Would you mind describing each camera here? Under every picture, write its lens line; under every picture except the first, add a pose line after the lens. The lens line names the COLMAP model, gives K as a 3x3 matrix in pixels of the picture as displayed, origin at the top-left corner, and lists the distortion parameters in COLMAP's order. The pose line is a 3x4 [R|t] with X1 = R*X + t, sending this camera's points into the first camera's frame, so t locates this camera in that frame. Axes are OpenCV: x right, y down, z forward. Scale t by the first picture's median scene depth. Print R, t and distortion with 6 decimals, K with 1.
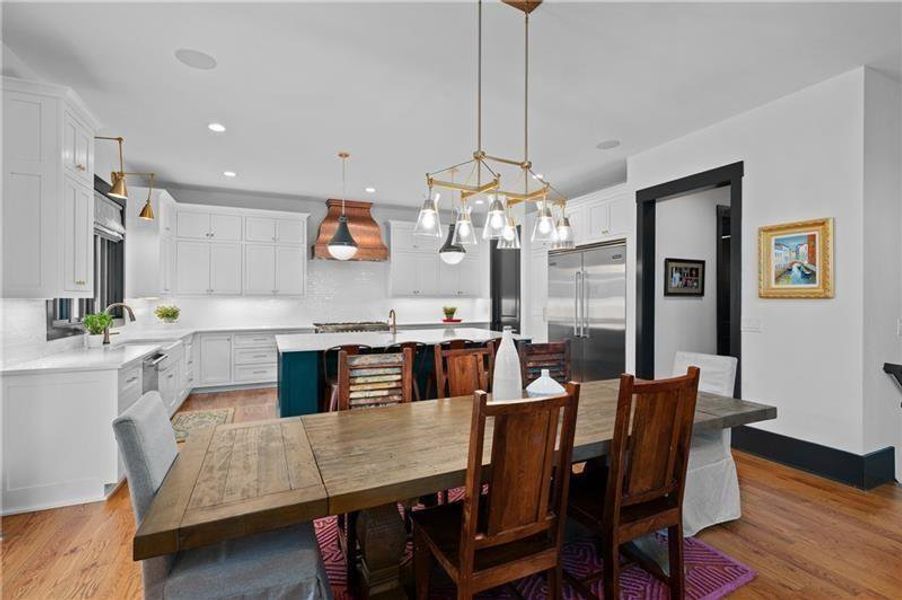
lens RADIAL K [[425.0, 0, 466.4], [0, 425.0, 296.1], [0, 0, 1]] dist [0.001286, 0.000358]
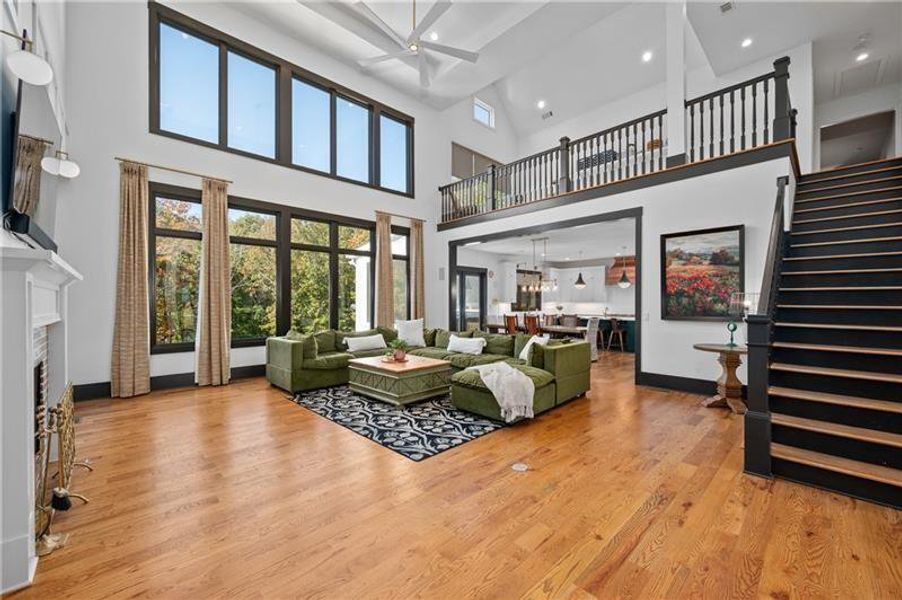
lens RADIAL K [[349.6, 0, 451.0], [0, 349.6, 300.0], [0, 0, 1]] dist [-0.007200, -0.000065]
pose [[0.307371, -0.004141, -0.951581, 1.162703], [-0.001489, 0.999987, -0.004832, -0.000673], [0.951589, 0.002902, 0.307361, -0.376546]]
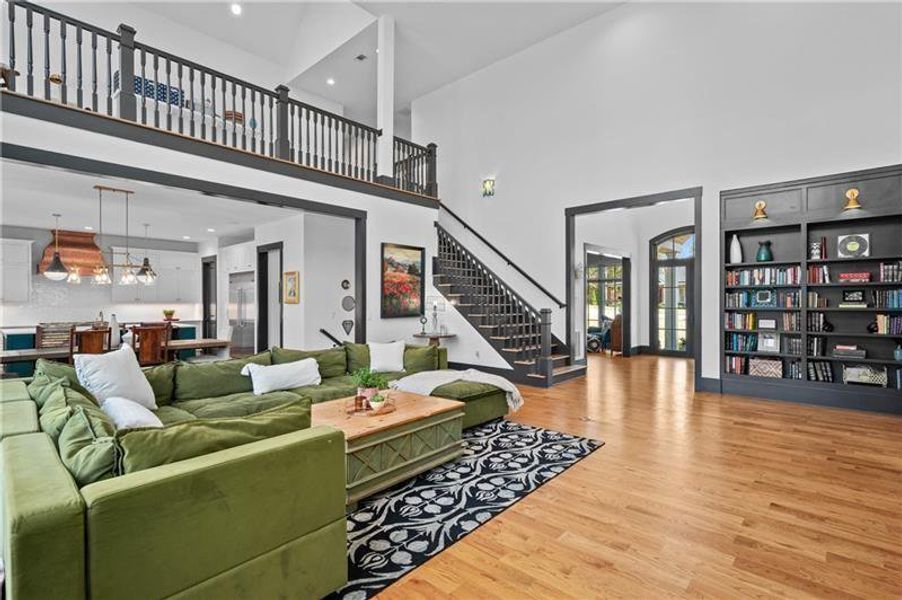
lens RADIAL K [[435.8, 0, 451.0], [0, 435.8, 300.0], [0, 0, 1]] dist [0.012663, -0.000030]
pose [[0.930322, 0.001831, 0.366739, 0.340157], [-0.000826, 0.999995, -0.002898, -0.003896], [-0.366742, 0.002393, 0.930319, -0.764686]]
